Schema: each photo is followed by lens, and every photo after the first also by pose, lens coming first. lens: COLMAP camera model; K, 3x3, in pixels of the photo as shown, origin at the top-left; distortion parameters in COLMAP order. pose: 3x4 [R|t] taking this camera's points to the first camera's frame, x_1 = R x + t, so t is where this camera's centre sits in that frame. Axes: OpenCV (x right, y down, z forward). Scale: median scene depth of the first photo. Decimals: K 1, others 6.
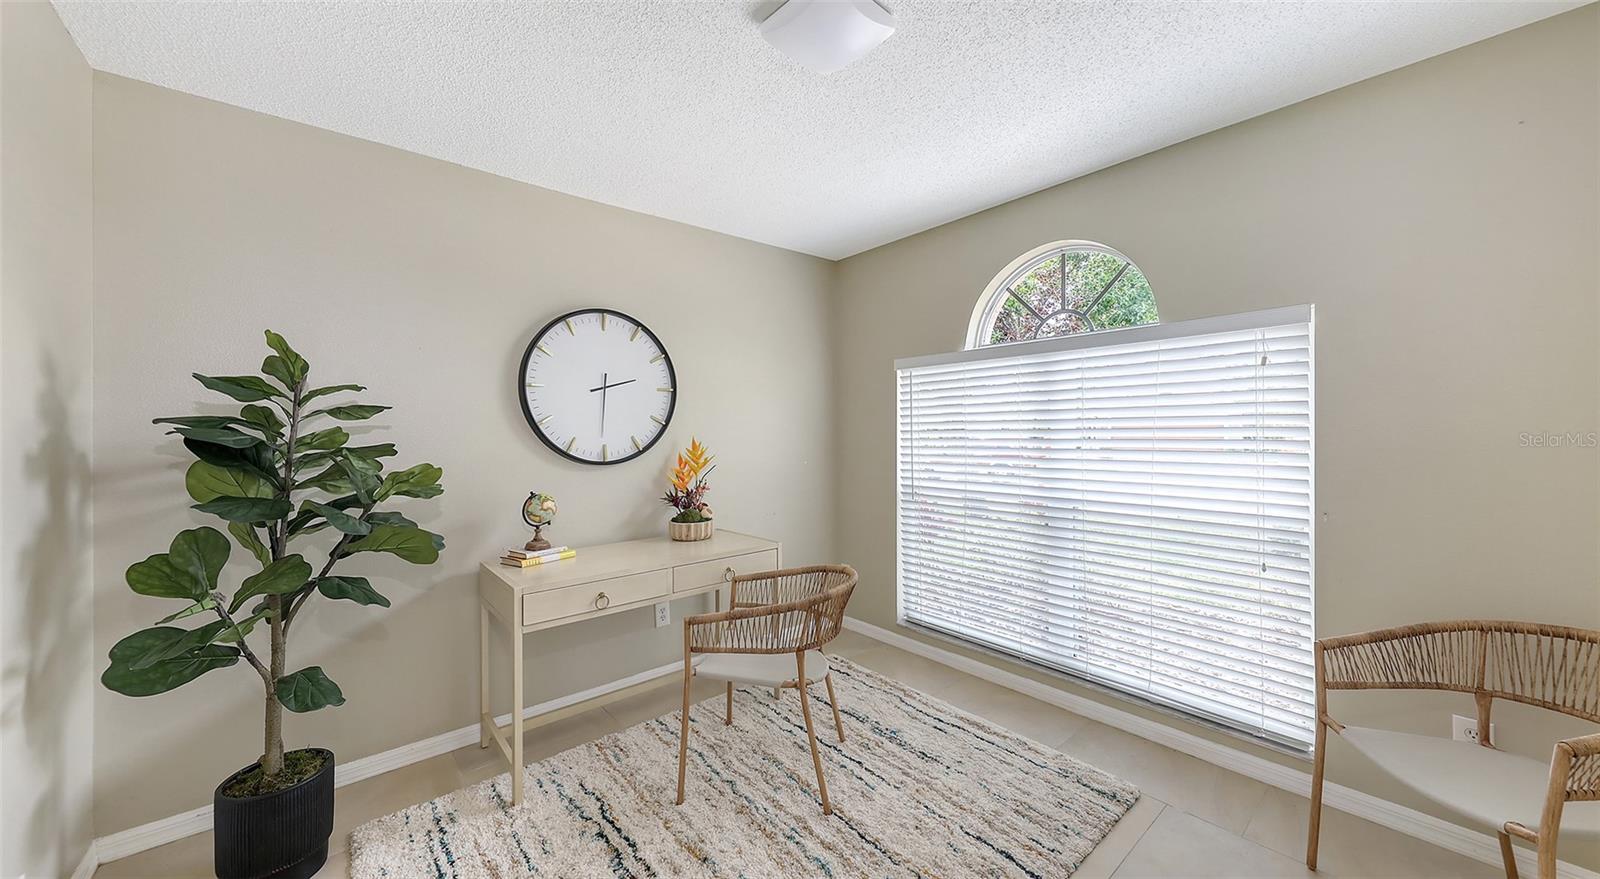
lens RADIAL K [[561.9, 0, 796.5], [0, 561.9, 428.8], [0, 0, 1]] dist [-0.000329, -0.000010]
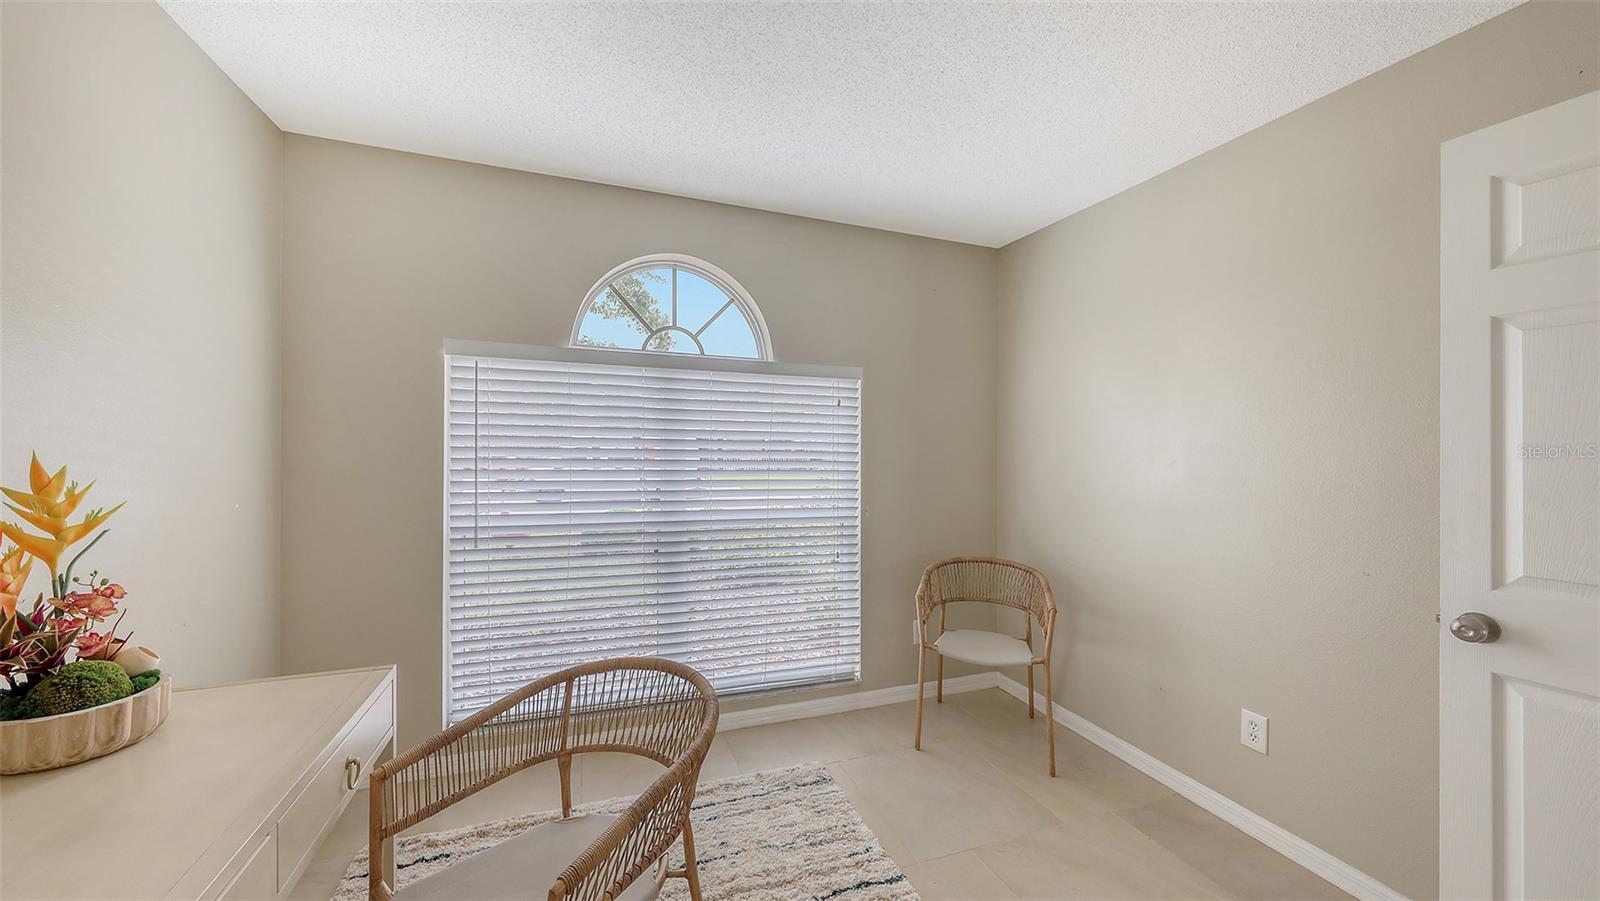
lens RADIAL K [[563.5, 0, 800.0], [0, 563.5, 450.5], [0, 0, 1]] dist [0.009677, -0.000138]
pose [[0.346035, 0.017178, 0.938064, -0.399706], [-0.019874, 0.999742, -0.010976, 0.008642], [-0.938011, -0.014845, 0.346287, 0.508050]]
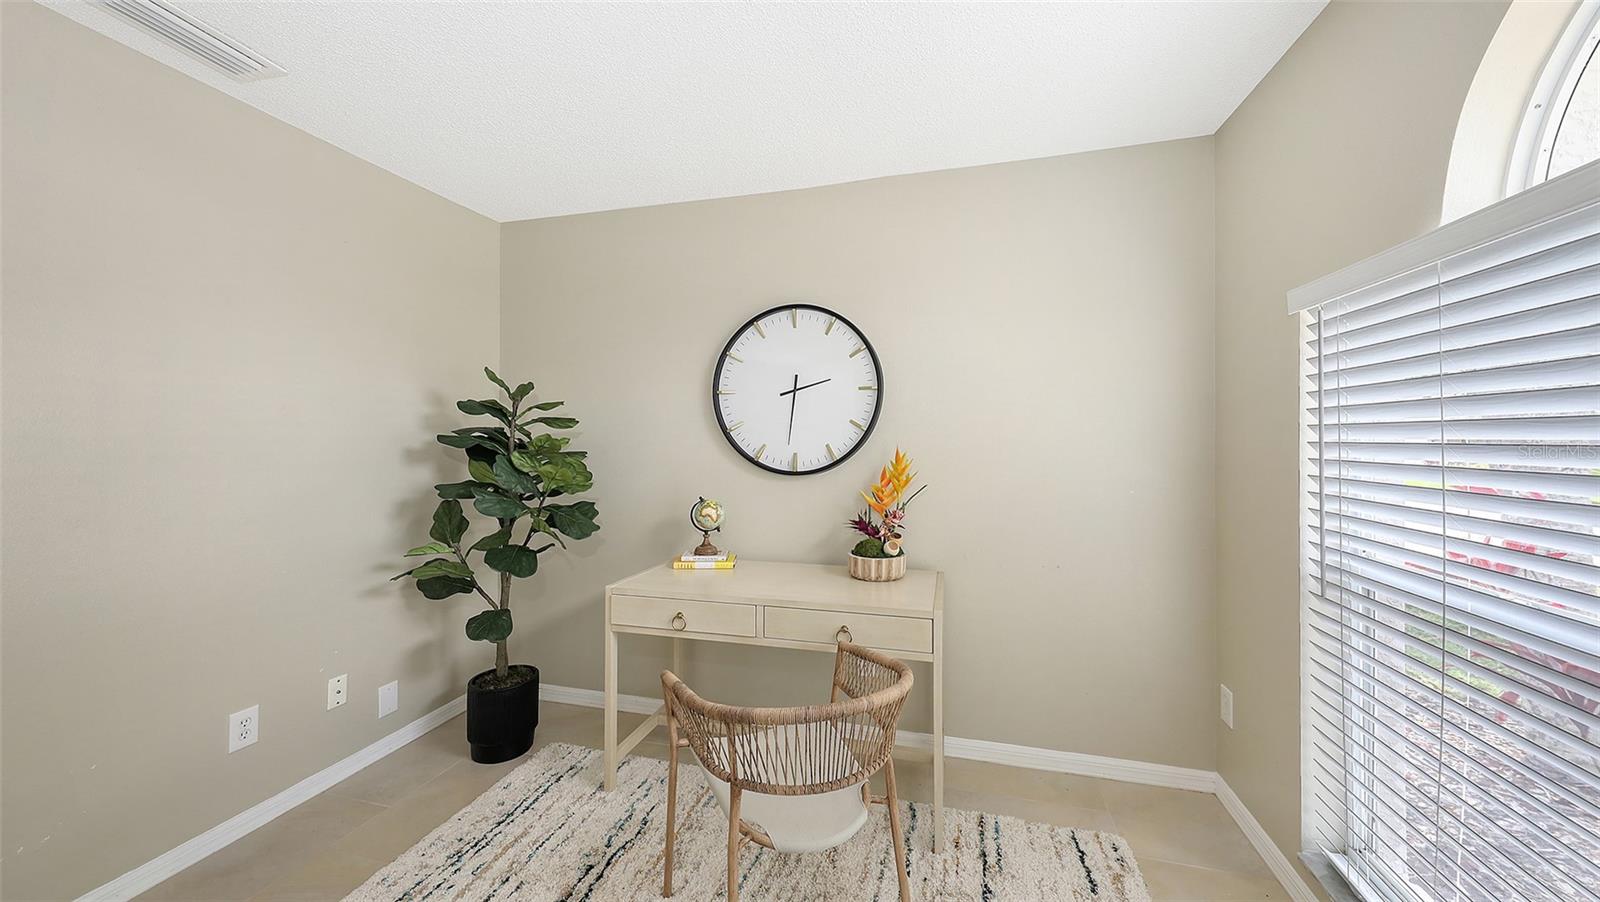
lens RADIAL K [[556.4, 0, 801.5], [0, 556.4, 429.2], [0, 0, 1]] dist [0.000786, -0.000020]
pose [[0.567632, -0.002453, -0.823279, 0.427416], [0.000994, 0.999997, -0.002294, -0.008486], [0.823282, 0.000484, 0.567632, 0.521978]]
